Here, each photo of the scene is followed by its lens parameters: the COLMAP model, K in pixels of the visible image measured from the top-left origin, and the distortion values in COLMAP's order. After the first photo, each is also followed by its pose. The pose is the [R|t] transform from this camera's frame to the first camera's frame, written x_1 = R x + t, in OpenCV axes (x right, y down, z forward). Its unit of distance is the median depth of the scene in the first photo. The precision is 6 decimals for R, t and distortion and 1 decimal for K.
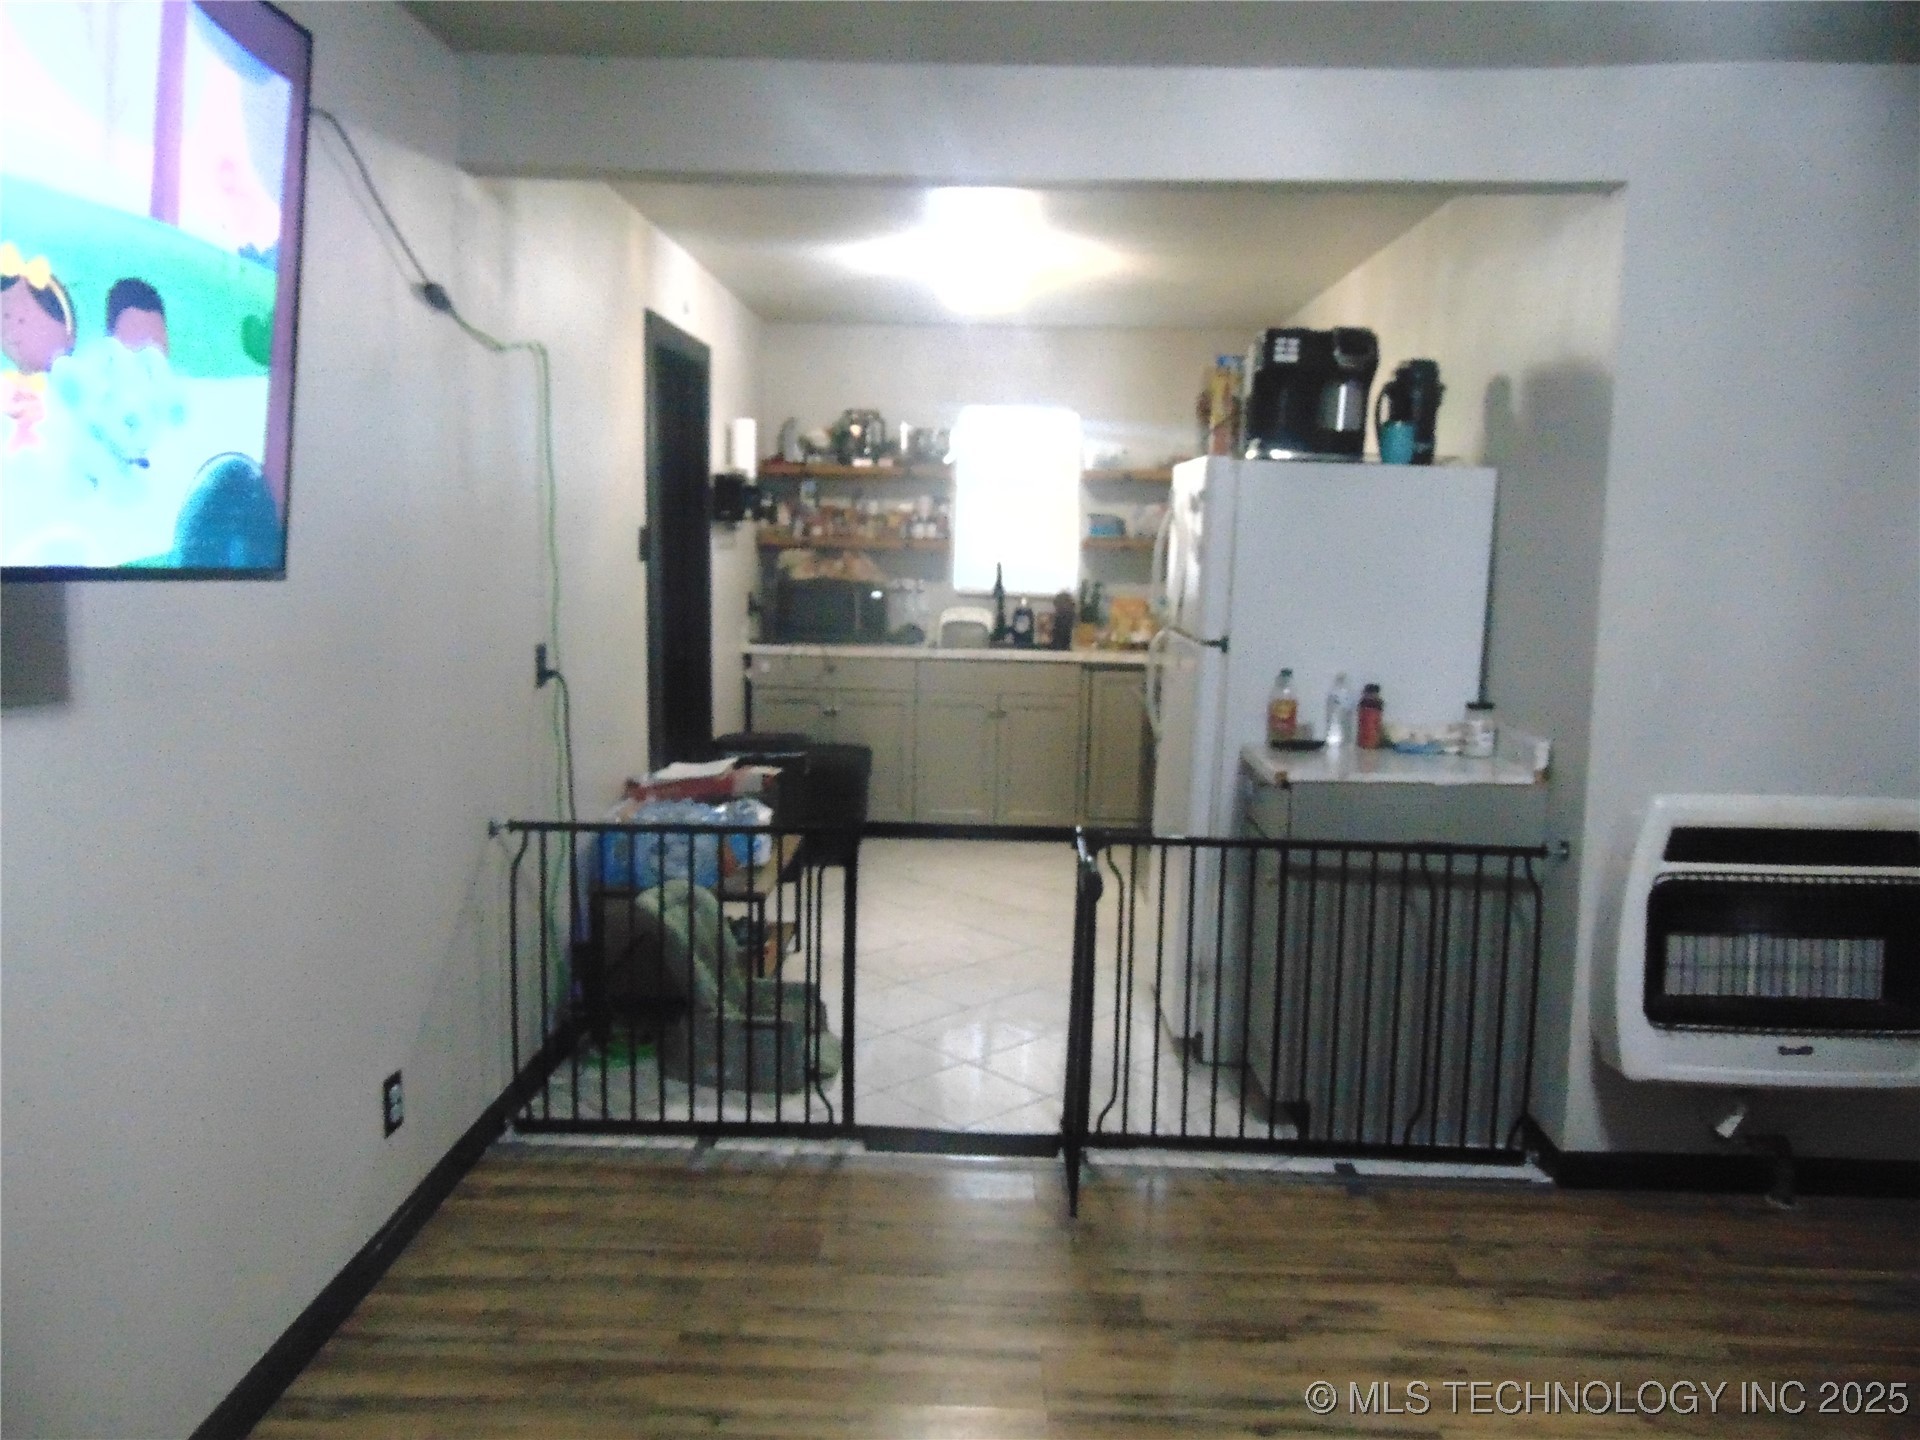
lens RADIAL K [[1430.9, 0, 955.9], [0, 1430.9, 710.5], [0, 0, 1]] dist [-0.047292, 0.093692]
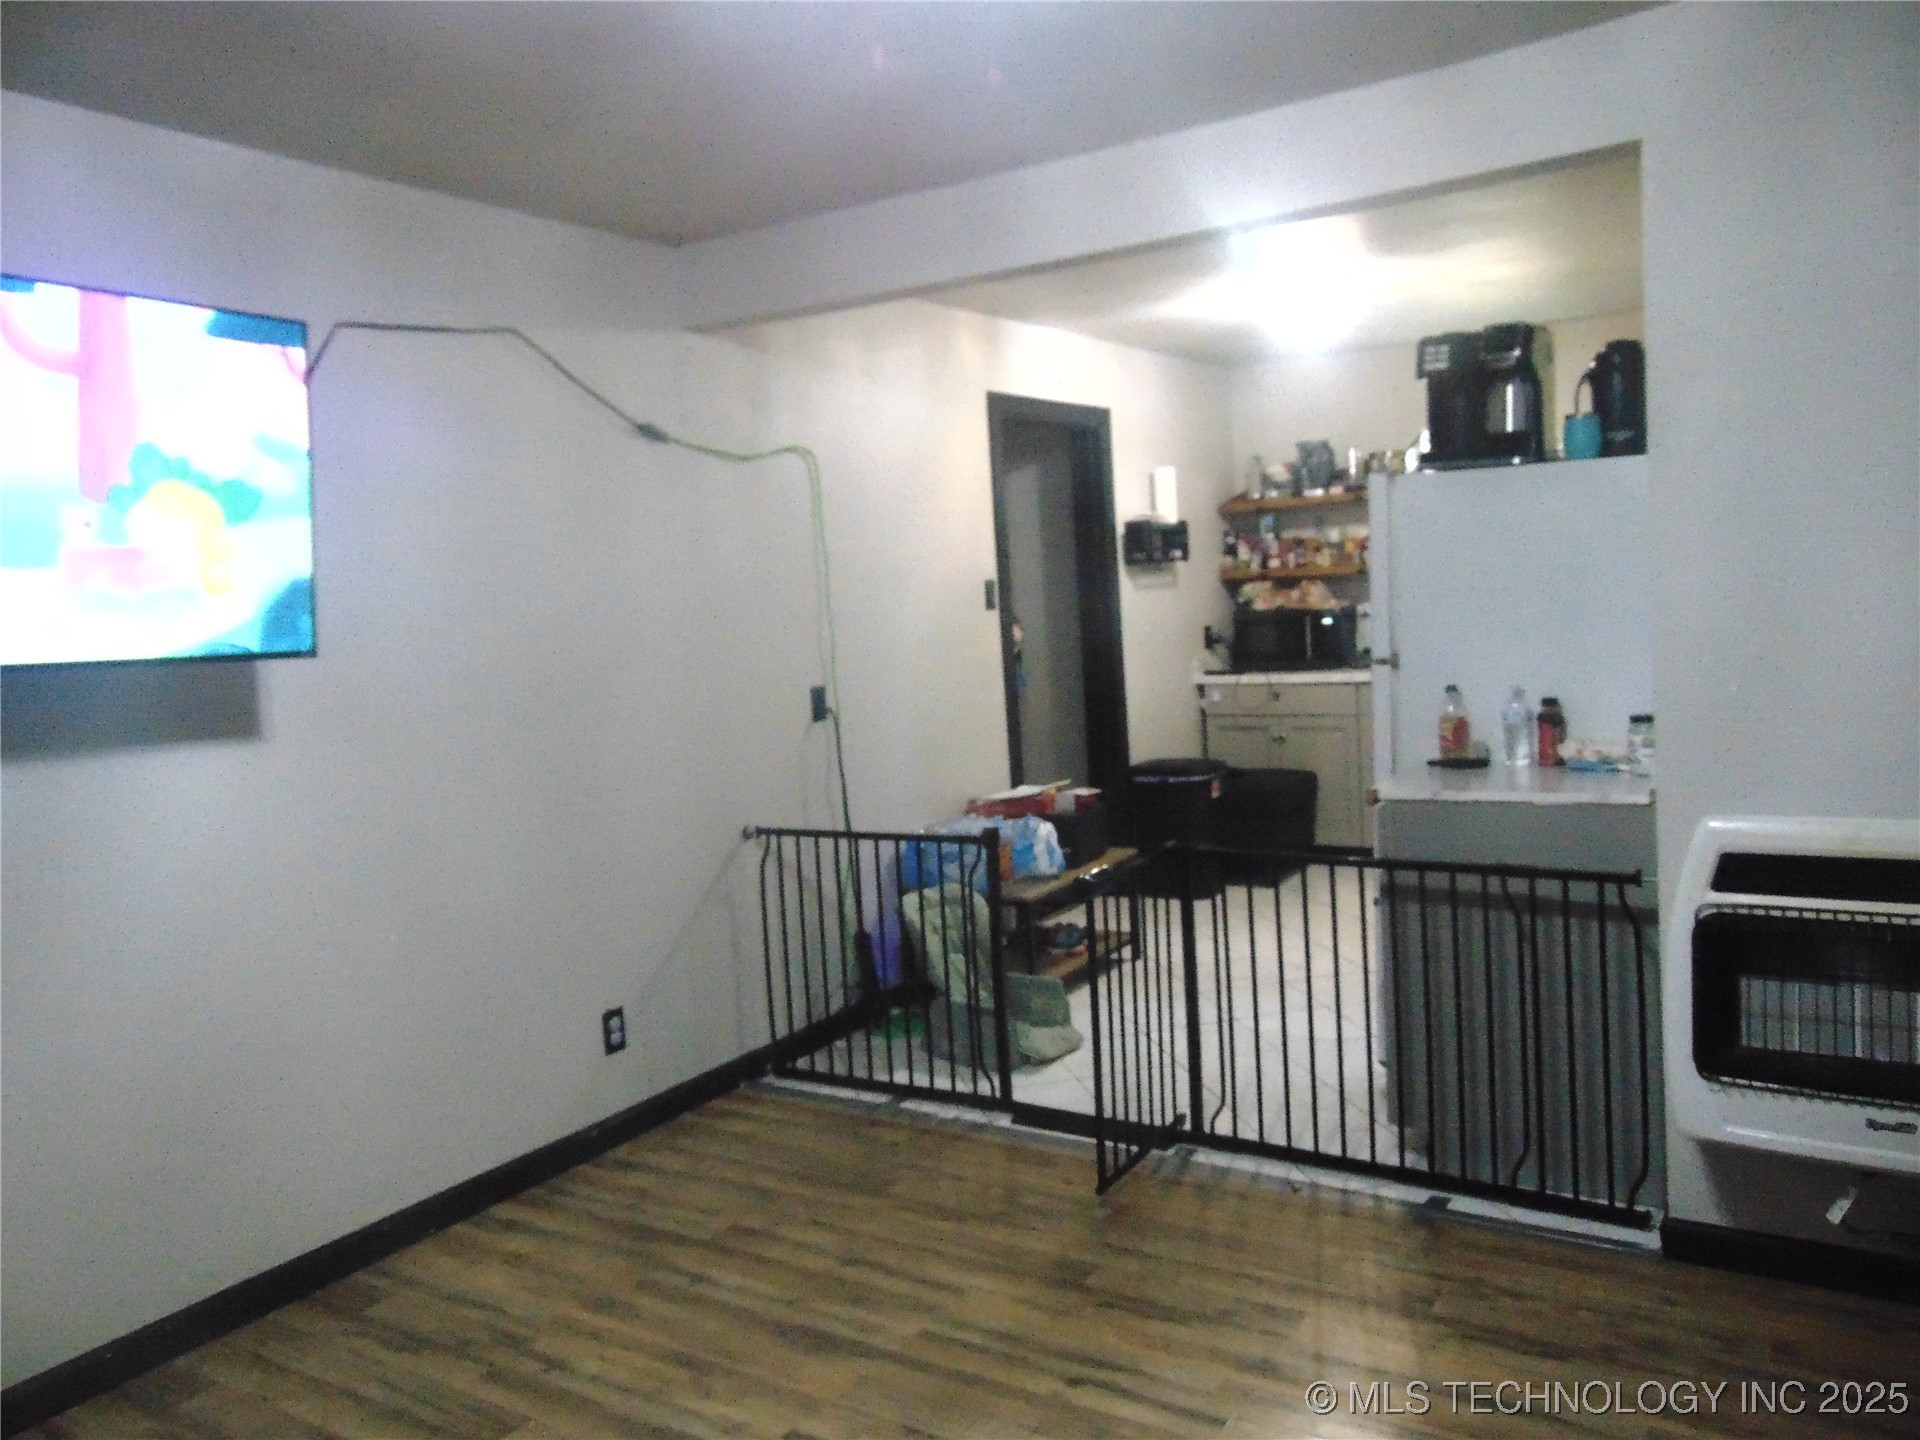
lens RADIAL K [[1430.9, 0, 955.9], [0, 1430.9, 710.5], [0, 0, 1]] dist [-0.047292, 0.093692]
pose [[0.853540, -0.026653, -0.520346, 0.492733], [0.015356, 0.999544, -0.026008, 0.008827], [0.520802, 0.014209, 0.853559, 0.002568]]
